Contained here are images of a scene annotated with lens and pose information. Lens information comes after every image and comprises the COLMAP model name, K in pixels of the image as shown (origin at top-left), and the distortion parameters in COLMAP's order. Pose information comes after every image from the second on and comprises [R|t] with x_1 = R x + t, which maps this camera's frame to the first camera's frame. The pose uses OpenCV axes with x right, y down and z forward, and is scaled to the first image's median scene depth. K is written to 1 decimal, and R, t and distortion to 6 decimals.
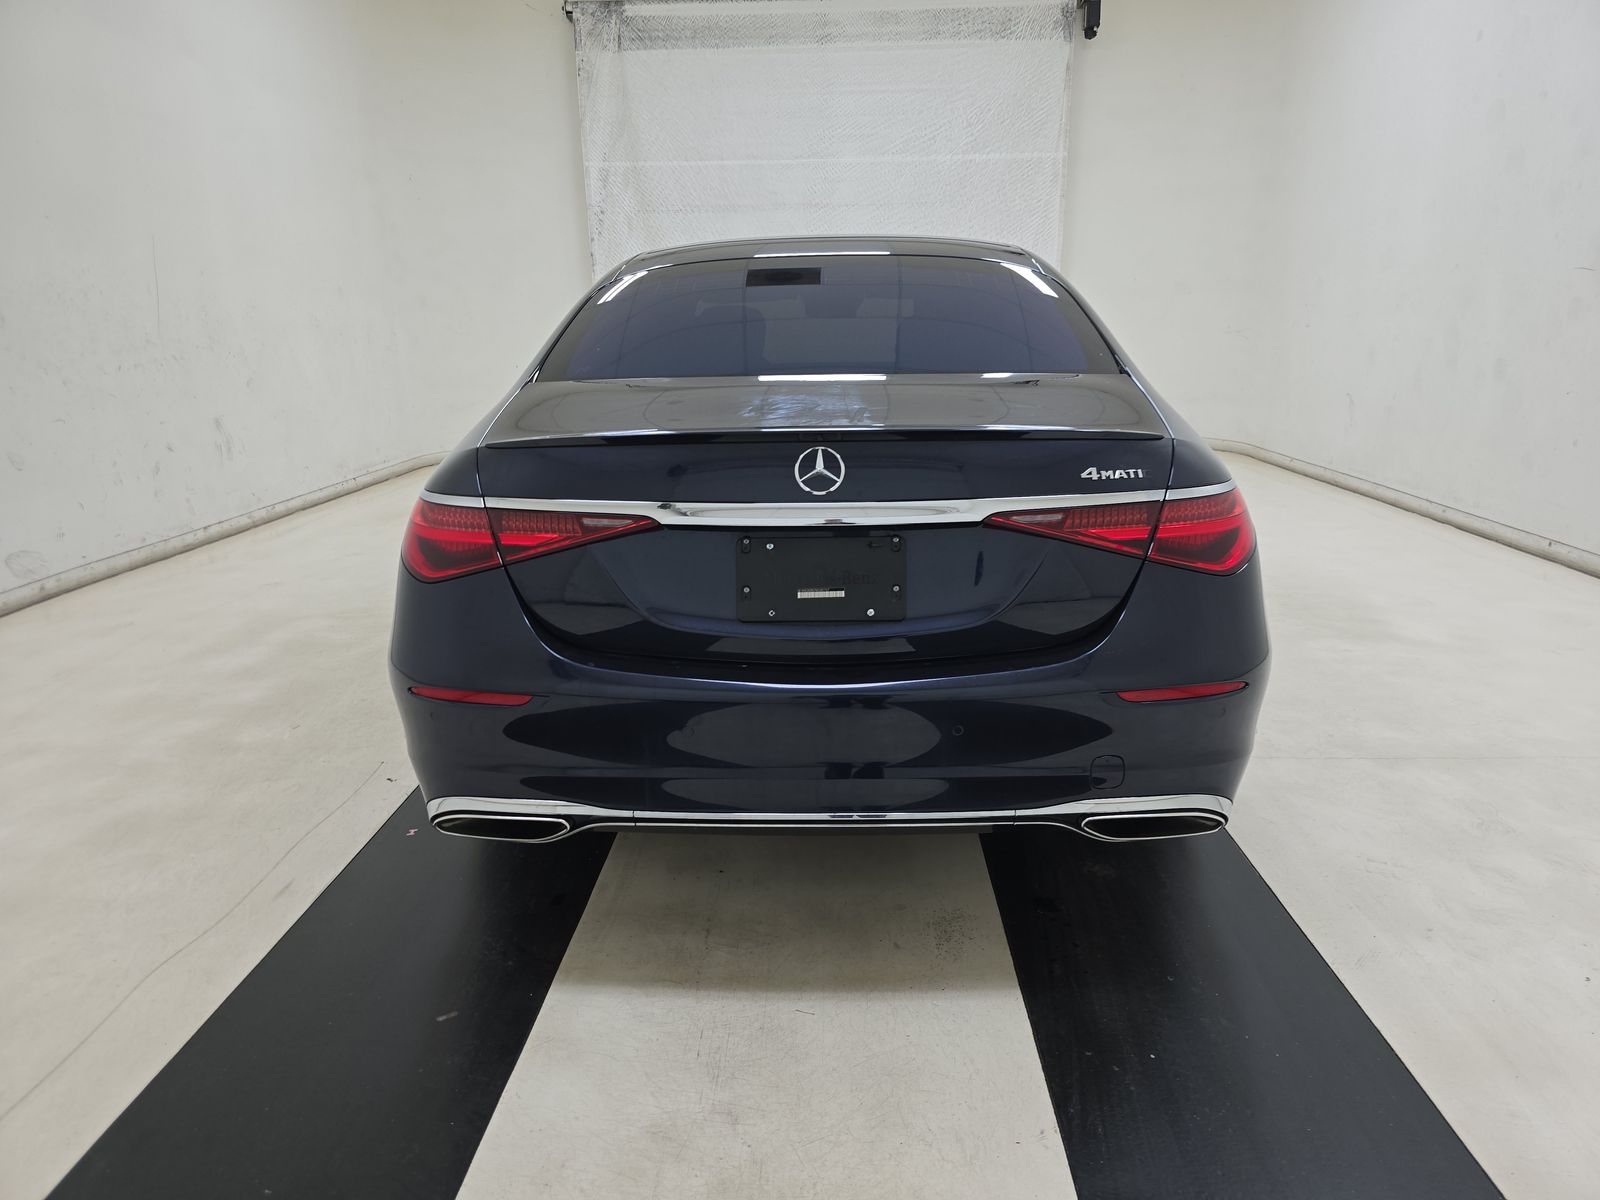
lens RADIAL K [[1080.7, 0, 800.1], [0, 1080.7, 608.1], [0, 0, 1]] dist [0.040924, -0.044256]
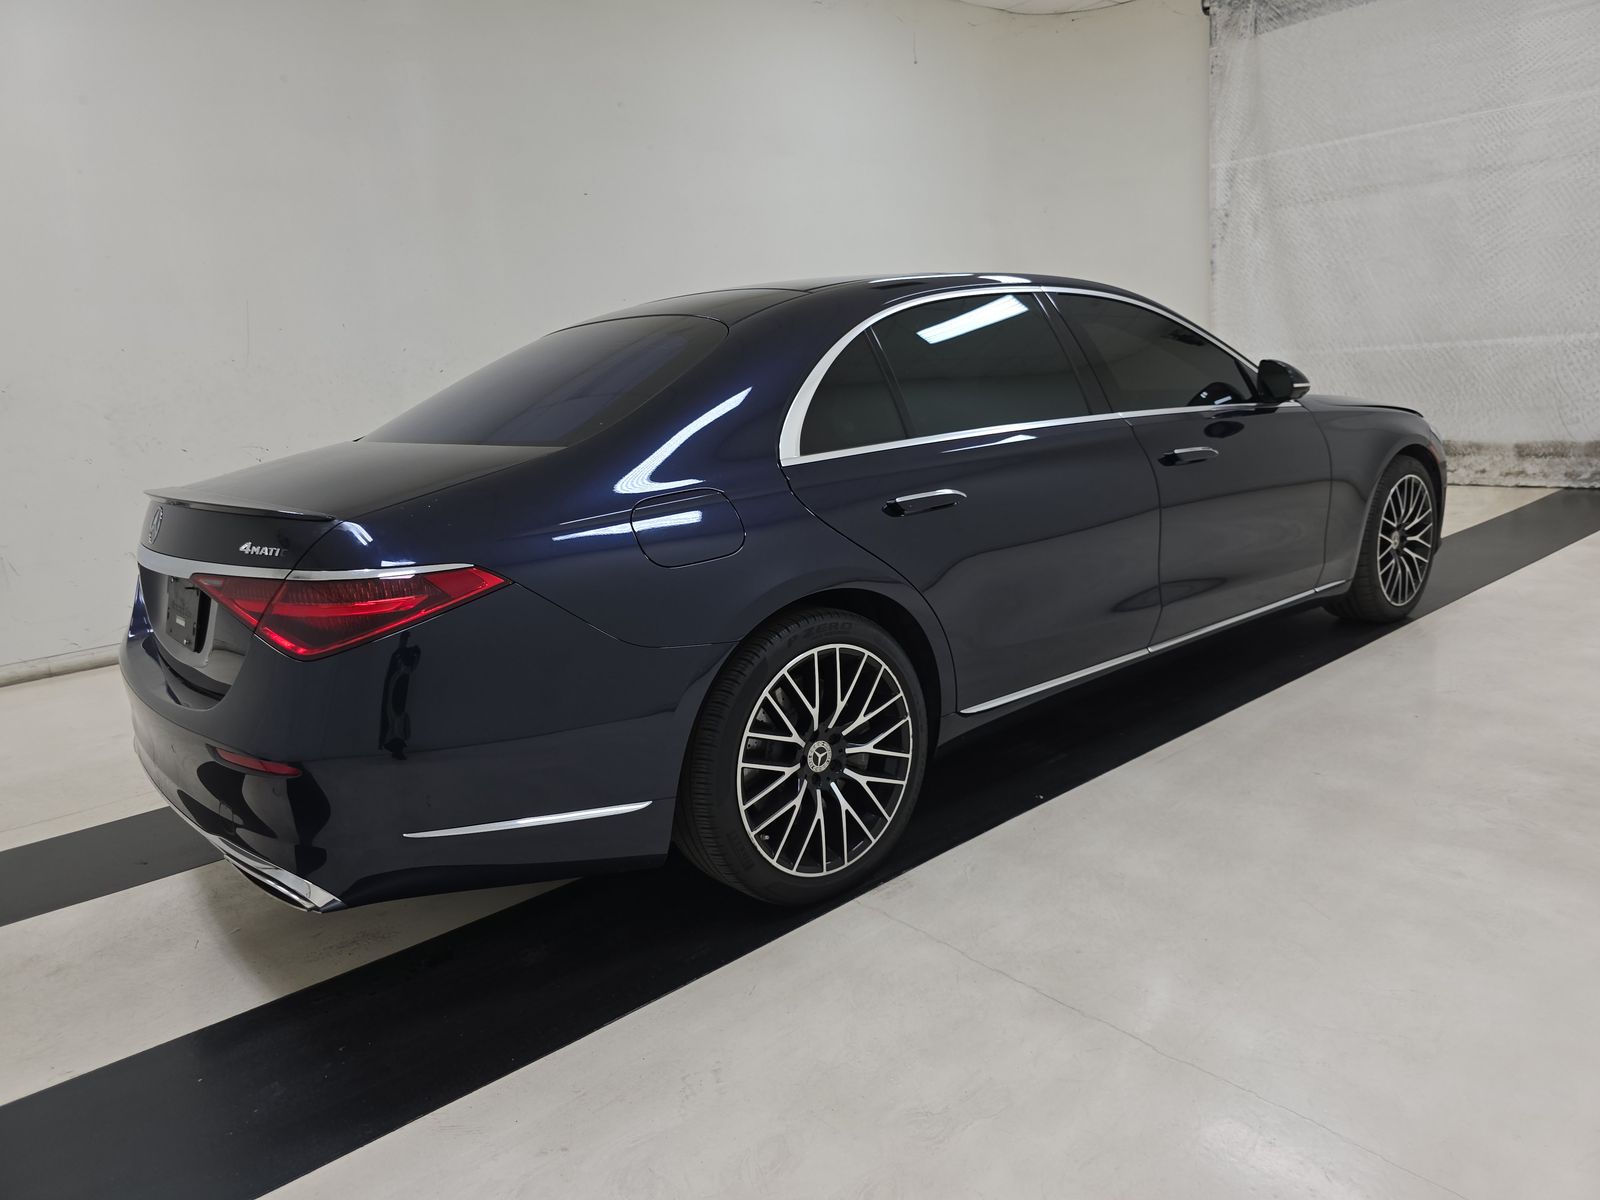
lens RADIAL K [[1080.7, 0, 808.5], [0, 1080.7, 600.0], [0, 0, 1]] dist [0.040924, -0.044256]
pose [[0.670218, 0.125455, -0.731484, 0.305681], [-0.131340, 0.990102, 0.049471, -0.041889], [0.730450, 0.062917, 0.680061, 0.138583]]
